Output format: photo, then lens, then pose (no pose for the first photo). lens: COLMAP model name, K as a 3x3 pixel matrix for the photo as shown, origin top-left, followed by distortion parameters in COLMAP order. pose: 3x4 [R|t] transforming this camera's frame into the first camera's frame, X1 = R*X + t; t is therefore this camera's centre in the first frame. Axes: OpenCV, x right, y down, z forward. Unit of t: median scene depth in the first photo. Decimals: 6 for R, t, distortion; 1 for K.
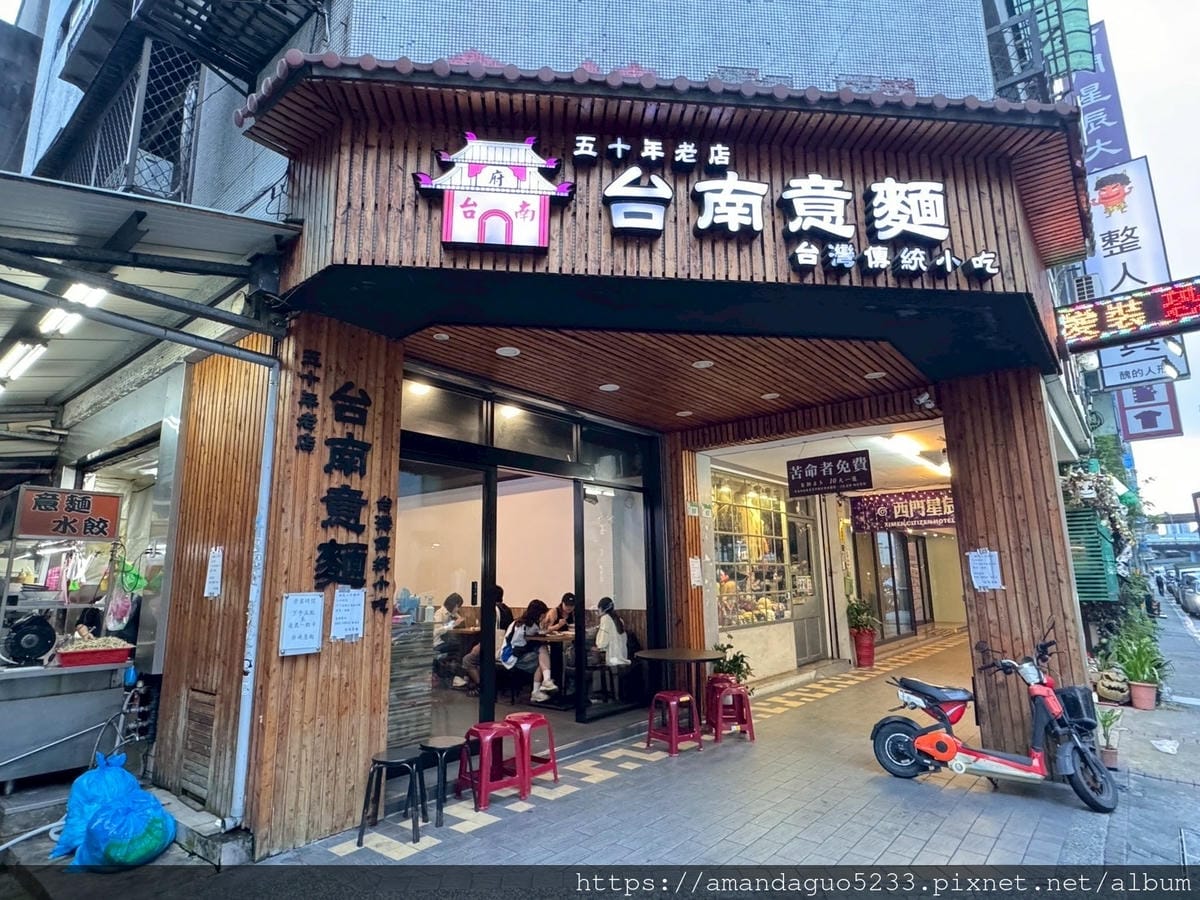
lens RADIAL K [[654.0, 0, 599.2], [0, 654.0, 447.9], [0, 0, 1]] dist [0.002160, -0.001271]
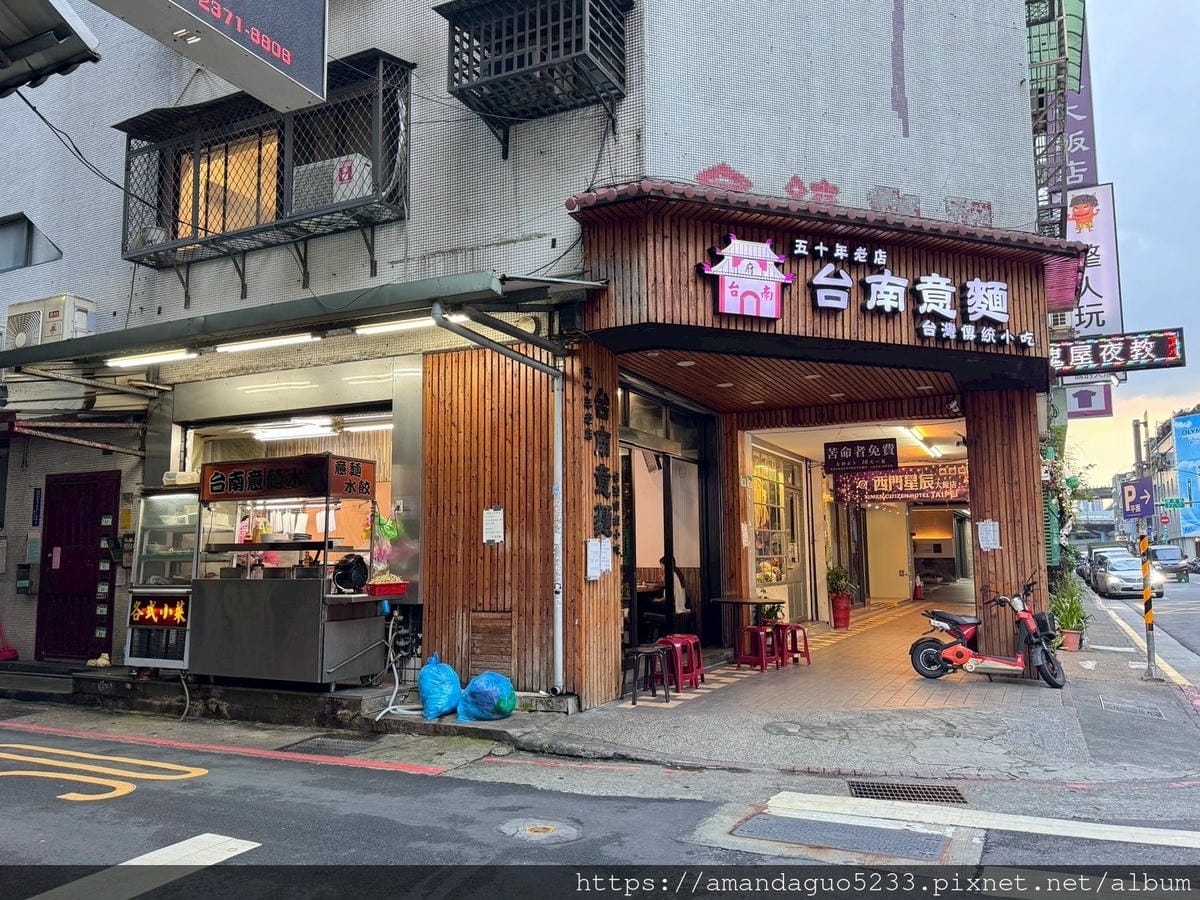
lens RADIAL K [[895.2, 0, 600.0], [0, 895.2, 450.0], [0, 0, 1]] dist [0.135096, -0.236493]
pose [[0.973993, 0.035844, 0.223726, -0.889153], [-0.053425, 0.995898, 0.073026, -0.121736], [-0.220191, -0.083080, 0.971912, -0.922250]]
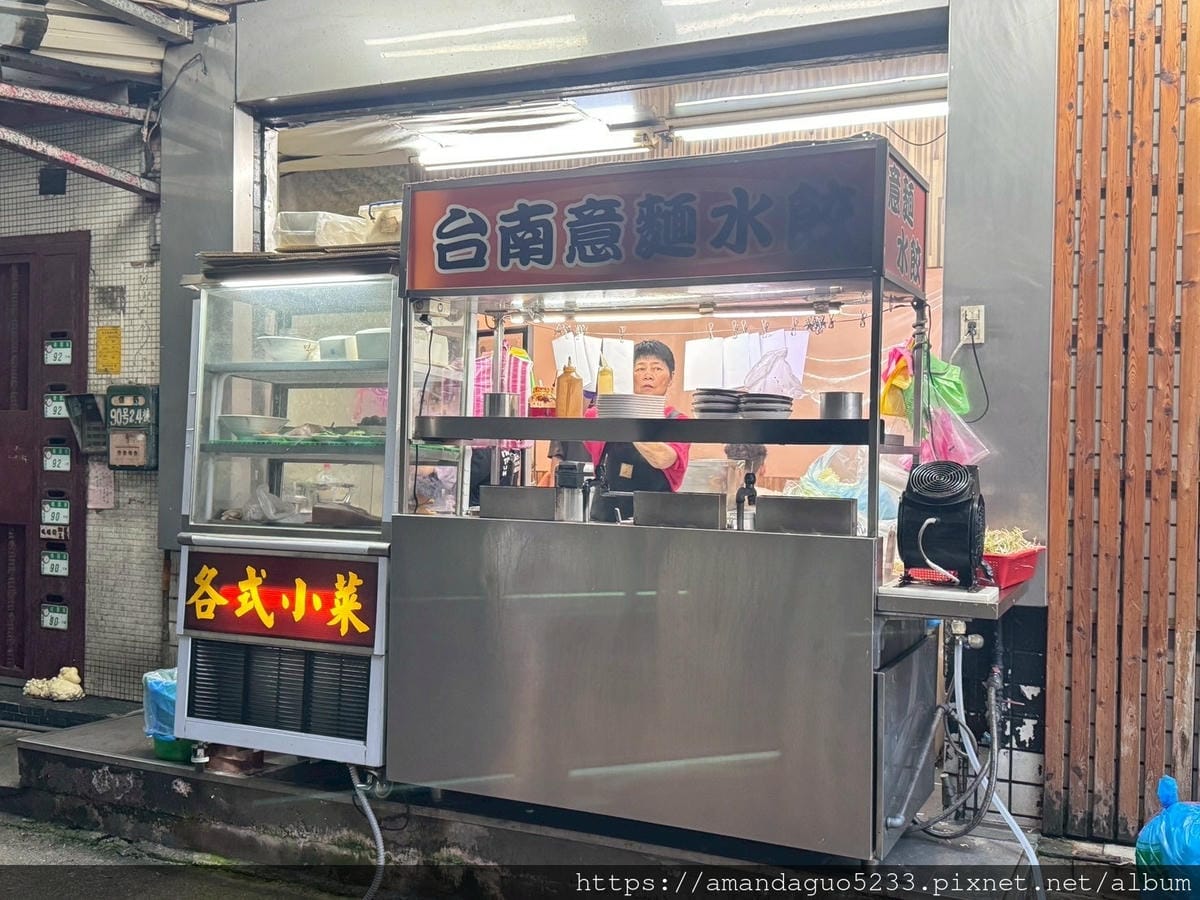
lens RADIAL K [[1159.5, 0, 600.0], [0, 1159.5, 450.0], [0, 0, 1]] dist [0.198990, -0.516204]
pose [[0.964567, 0.030158, 0.262110, -1.425591], [-0.083112, 0.977599, 0.193372, 0.137656], [-0.250406, -0.208305, 0.945466, 0.418710]]
